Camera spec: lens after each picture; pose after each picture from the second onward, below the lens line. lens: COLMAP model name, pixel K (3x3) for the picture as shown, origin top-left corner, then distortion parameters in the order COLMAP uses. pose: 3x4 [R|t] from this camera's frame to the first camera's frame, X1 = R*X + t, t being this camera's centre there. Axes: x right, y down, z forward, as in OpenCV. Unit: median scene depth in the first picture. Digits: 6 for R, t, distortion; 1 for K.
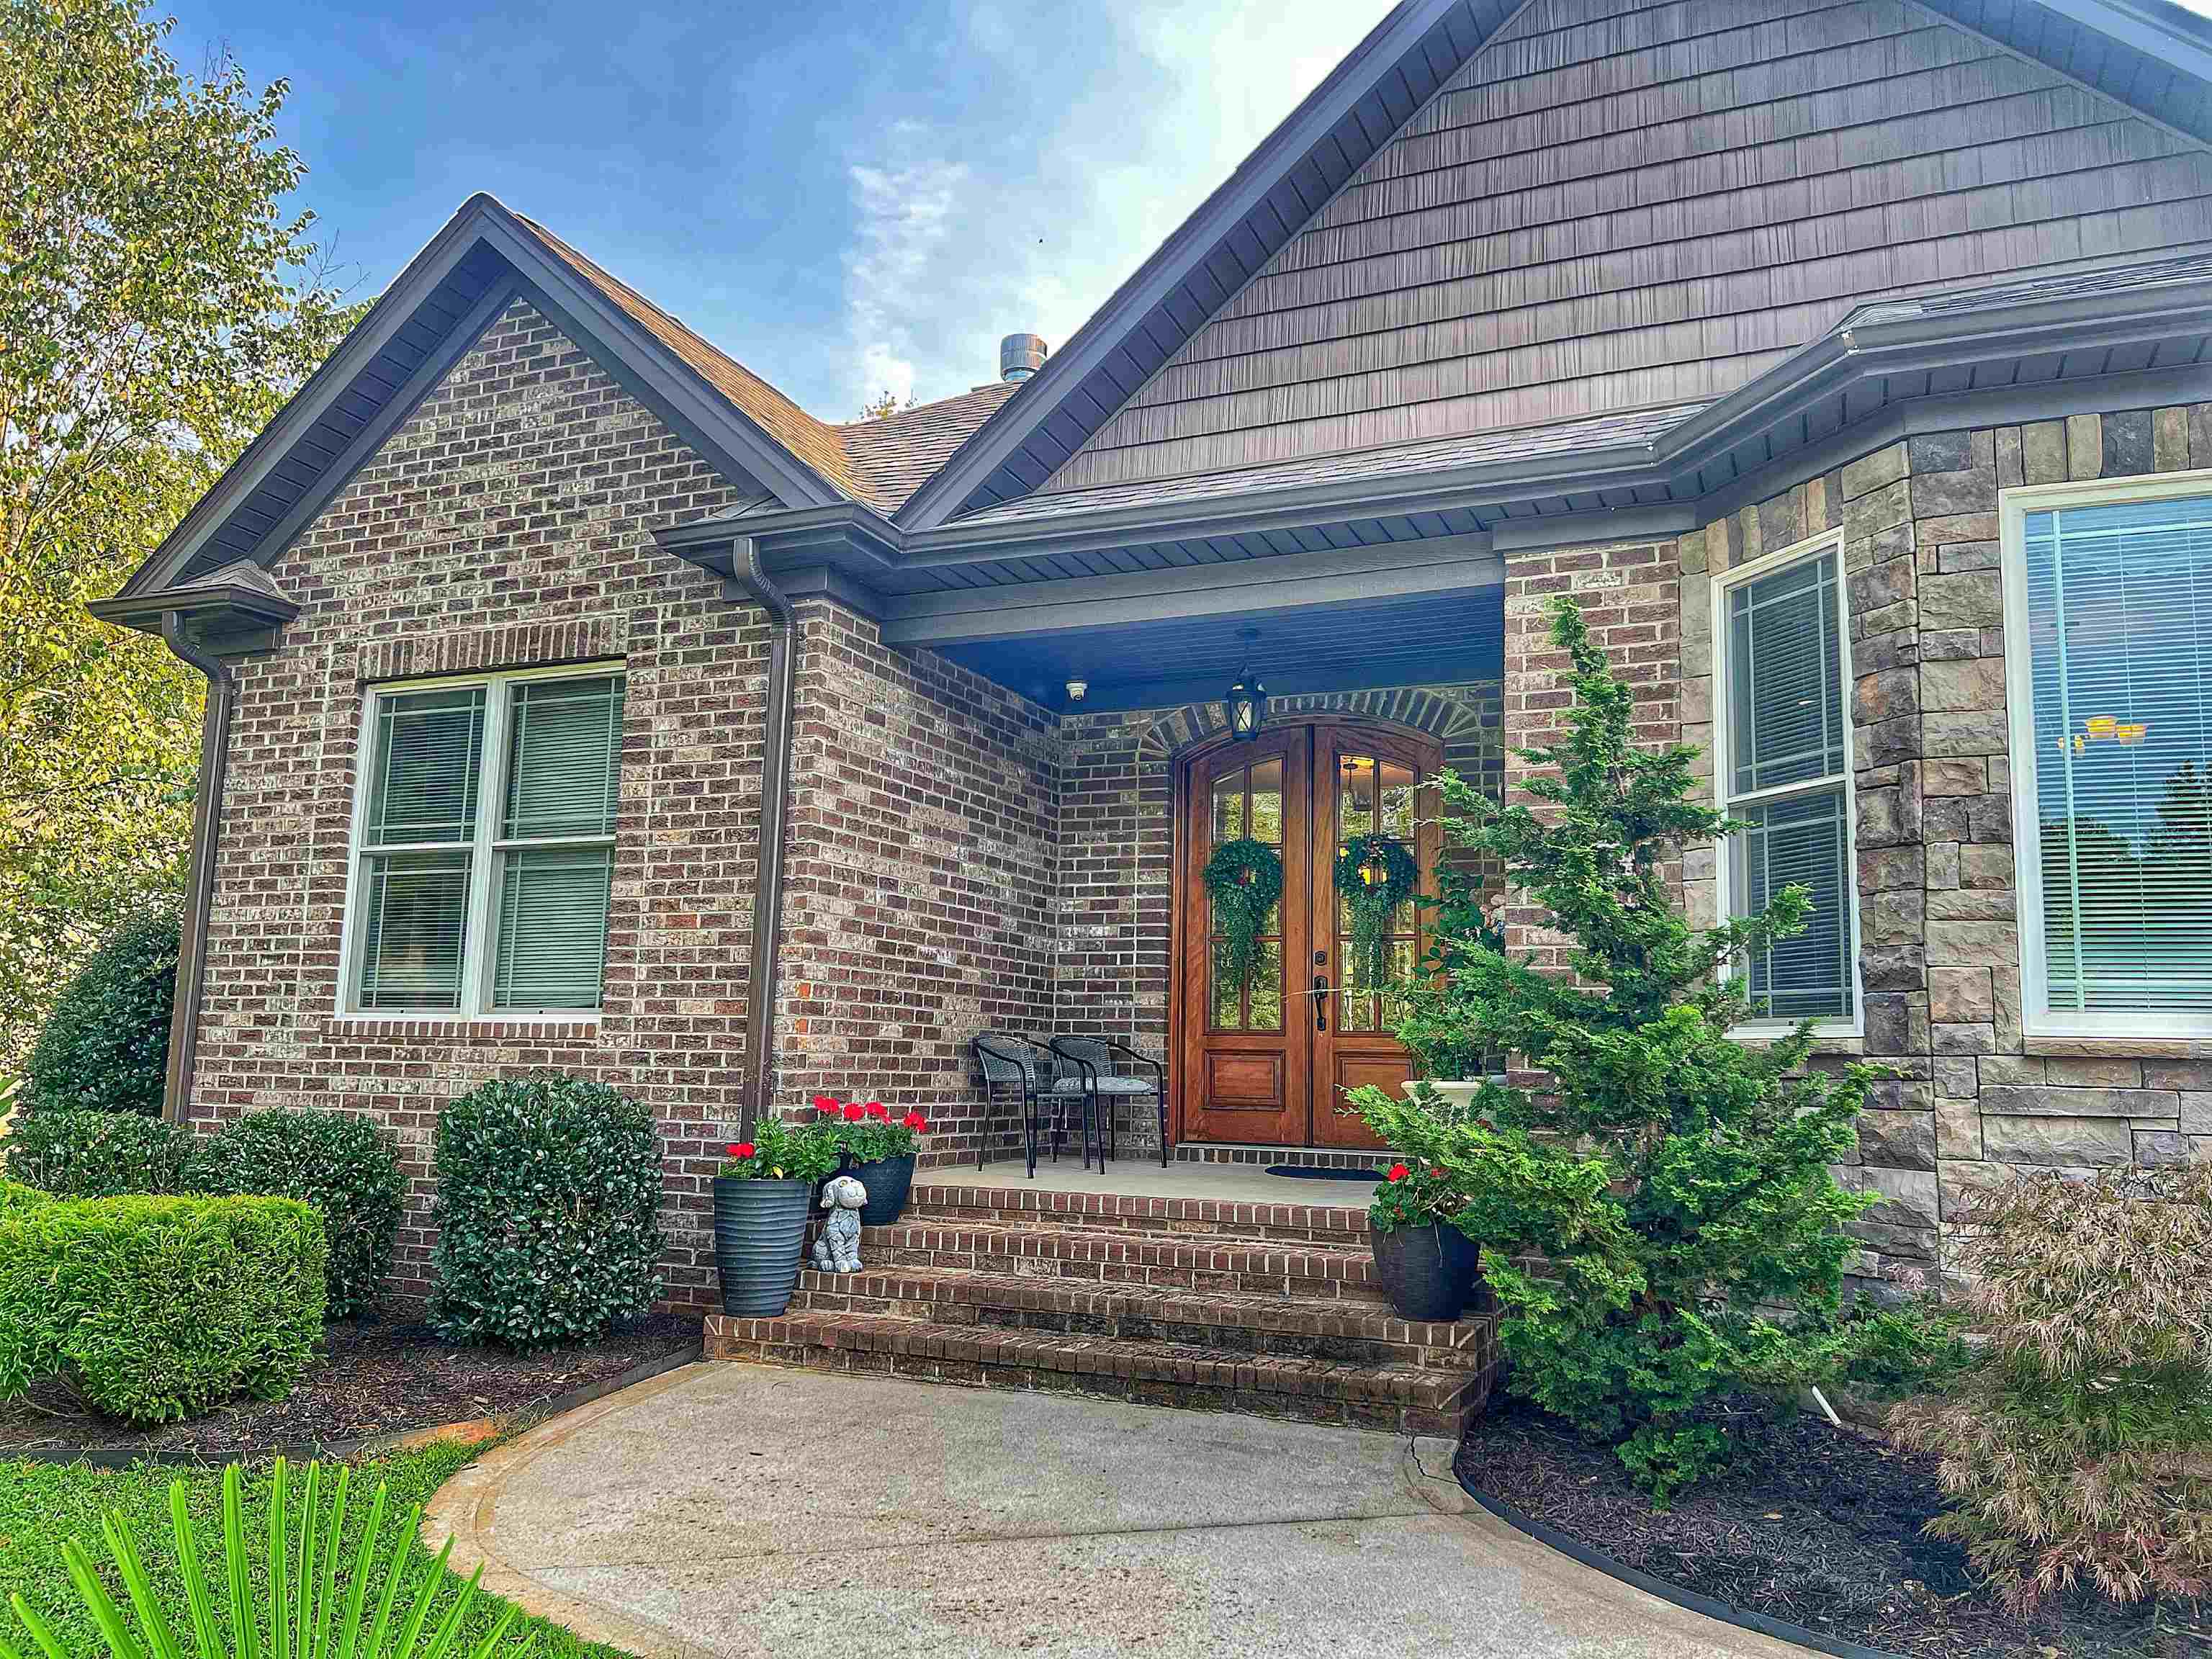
lens RADIAL K [[1705.9, 0, 1106.0], [0, 1705.9, 829.5], [0, 0, 1]] dist [0.093229, -0.116236]
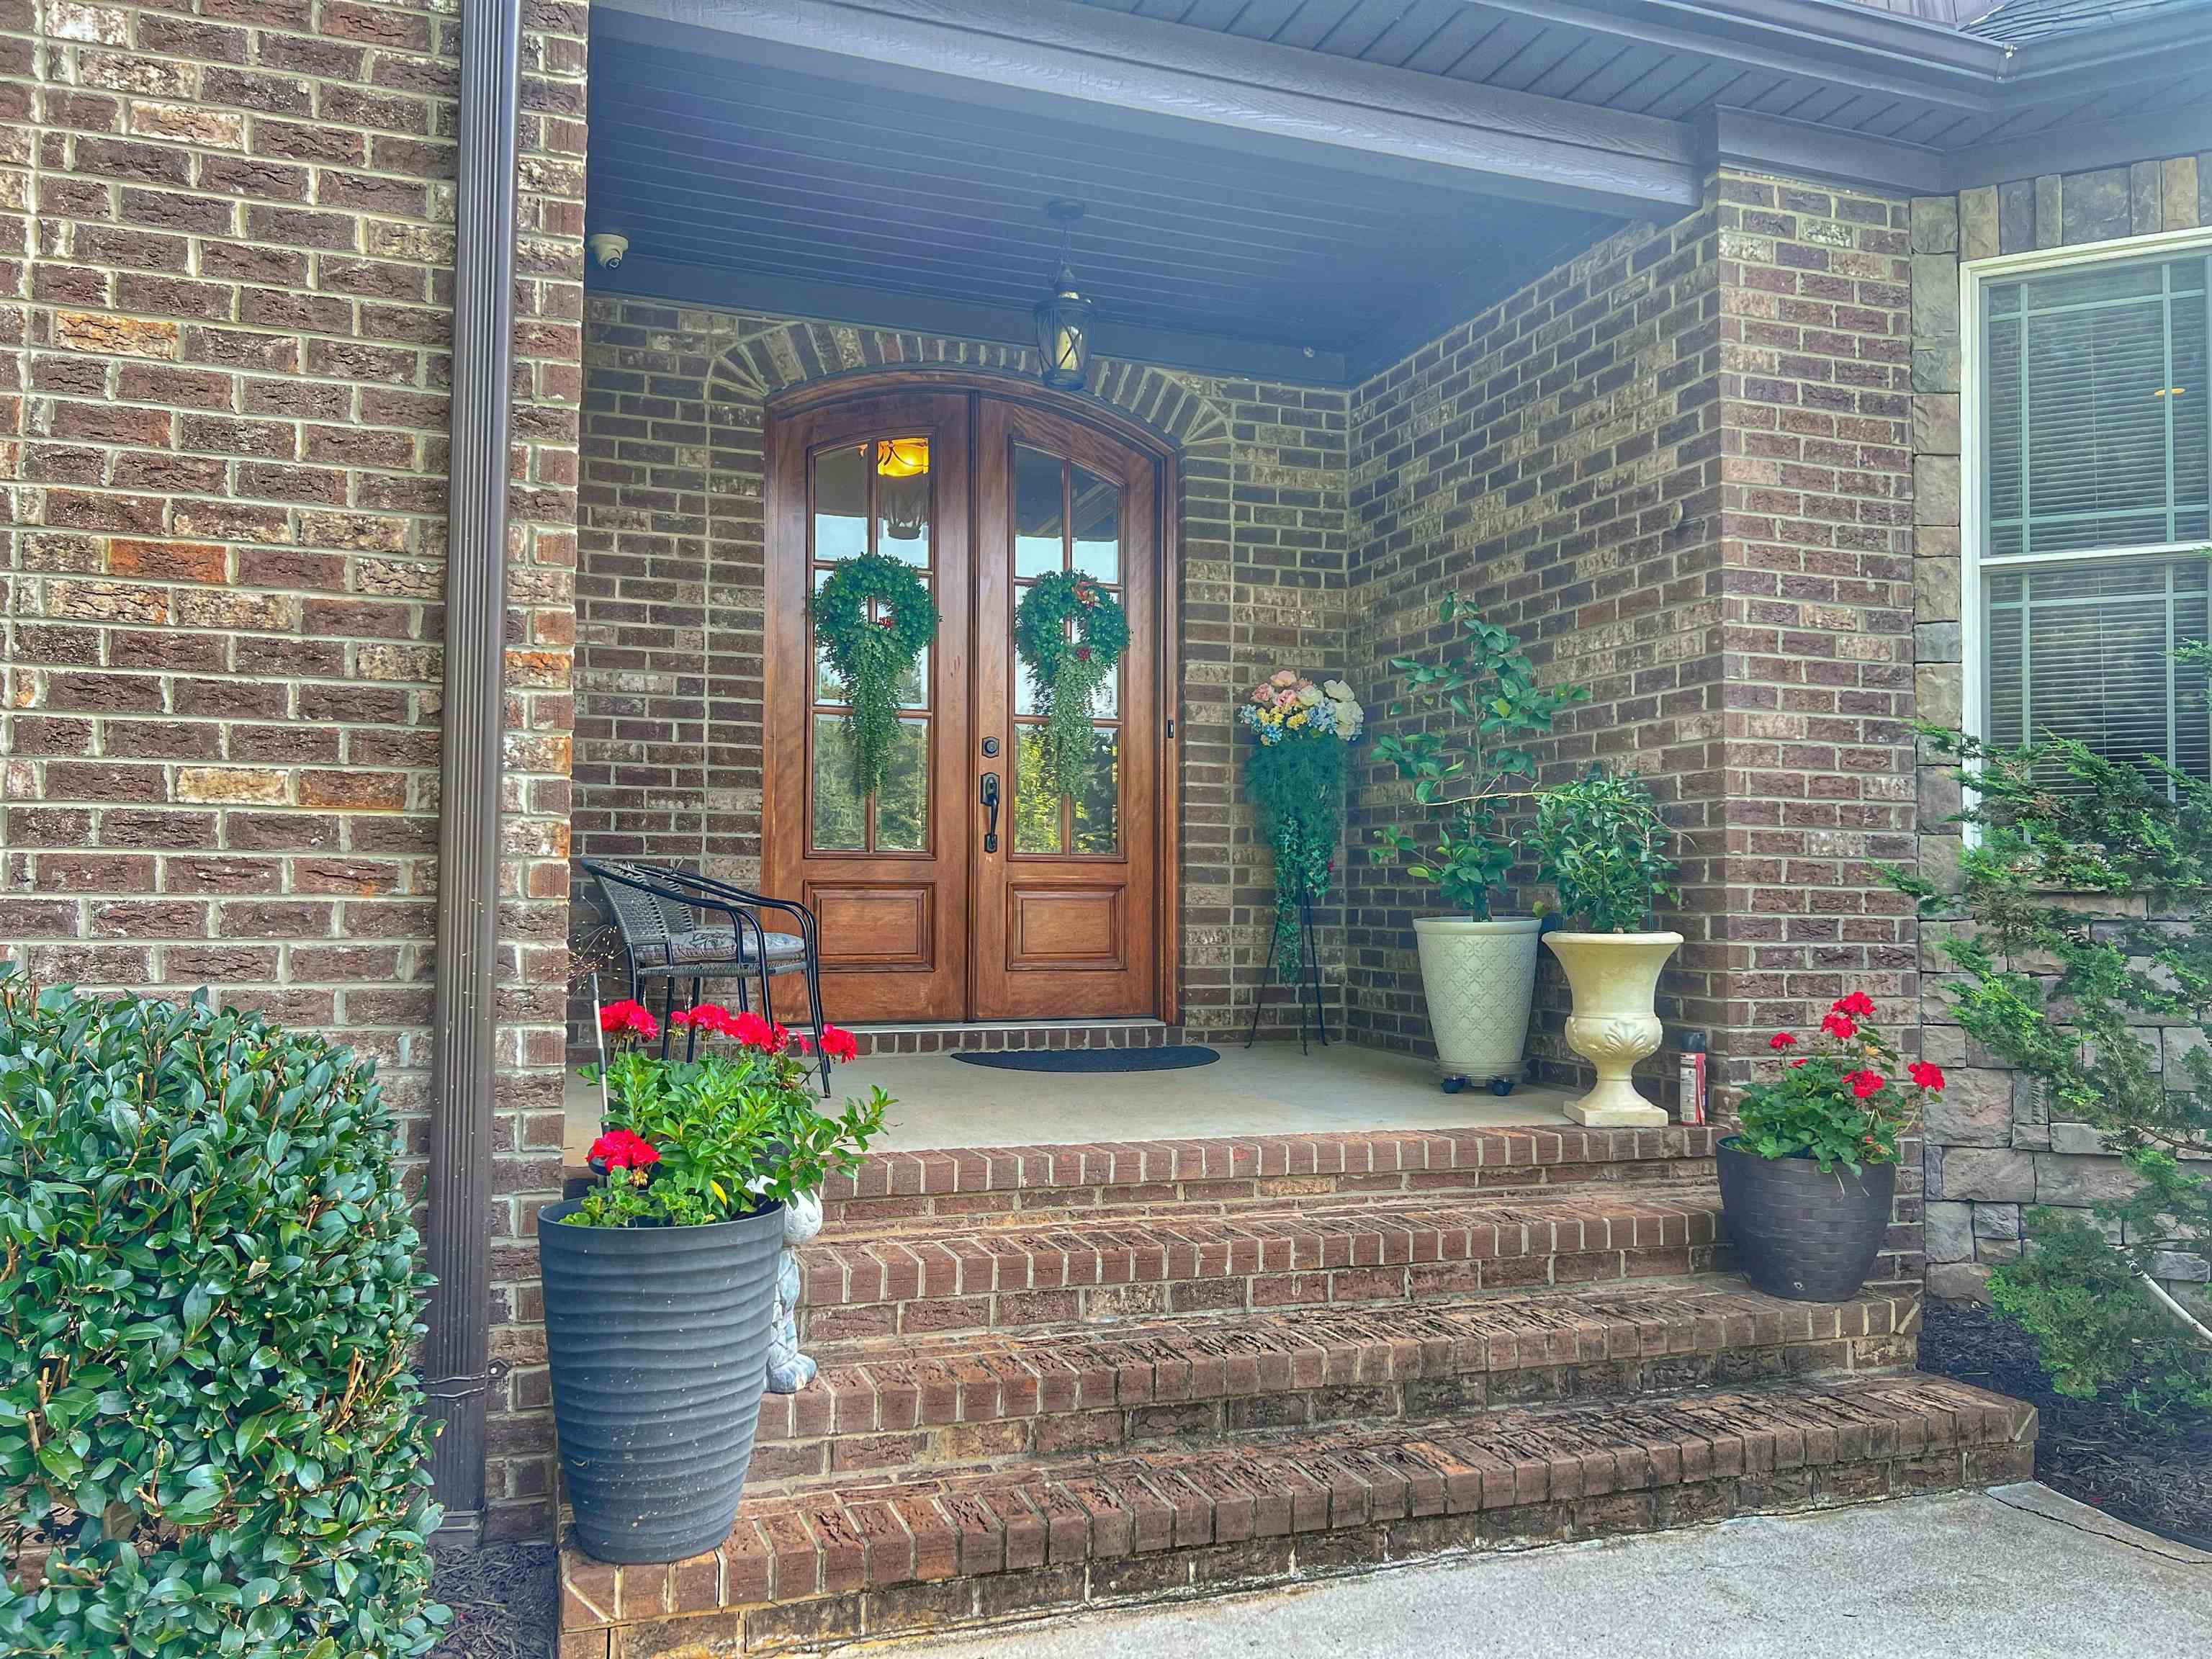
lens RADIAL K [[1705.9, 0, 1106.0], [0, 1705.9, 829.5], [0, 0, 1]] dist [0.093229, -0.116236]
pose [[0.713276, 0.016105, 0.700699, -0.369242], [-0.090358, 0.993506, 0.069144, 0.067477], [-0.695035, -0.112632, 0.710099, 0.577006]]
